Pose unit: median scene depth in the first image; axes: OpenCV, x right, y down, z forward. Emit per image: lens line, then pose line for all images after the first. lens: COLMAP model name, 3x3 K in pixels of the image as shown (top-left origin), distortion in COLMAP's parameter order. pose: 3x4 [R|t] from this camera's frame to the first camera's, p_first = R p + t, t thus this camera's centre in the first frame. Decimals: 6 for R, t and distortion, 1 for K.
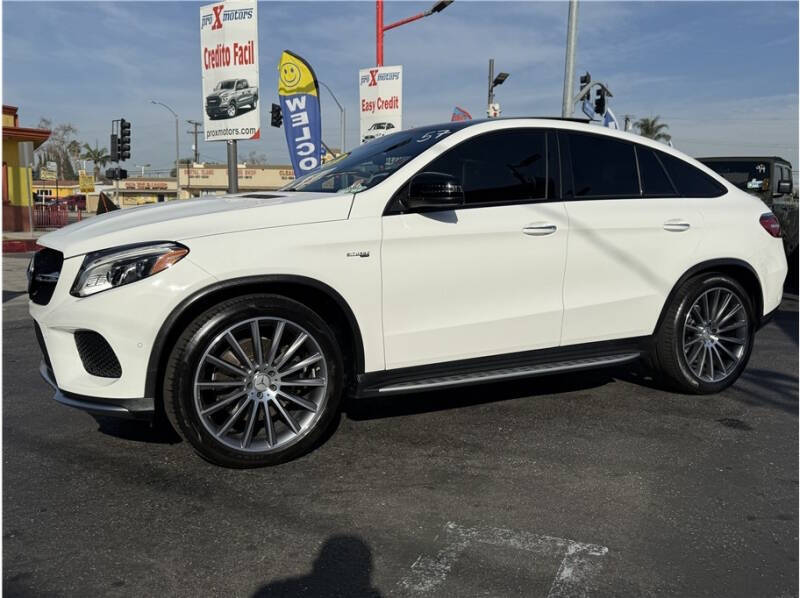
lens RADIAL K [[765.9, 0, 402.0], [0, 765.9, 297.8], [0, 0, 1]] dist [0.156145, -0.233832]
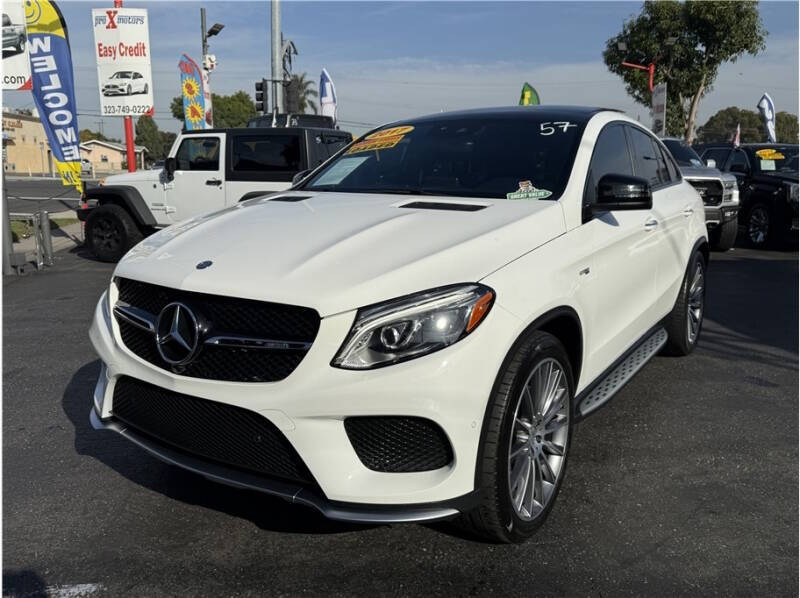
lens RADIAL K [[701.5, 0, 416.6], [0, 701.5, 300.2], [0, 0, 1]] dist [0.004932, -0.009389]
pose [[0.859127, -0.103038, 0.501283, -0.175656], [0.054741, 0.992404, 0.110169, -0.034160], [-0.508827, -0.067209, 0.858241, 0.109150]]
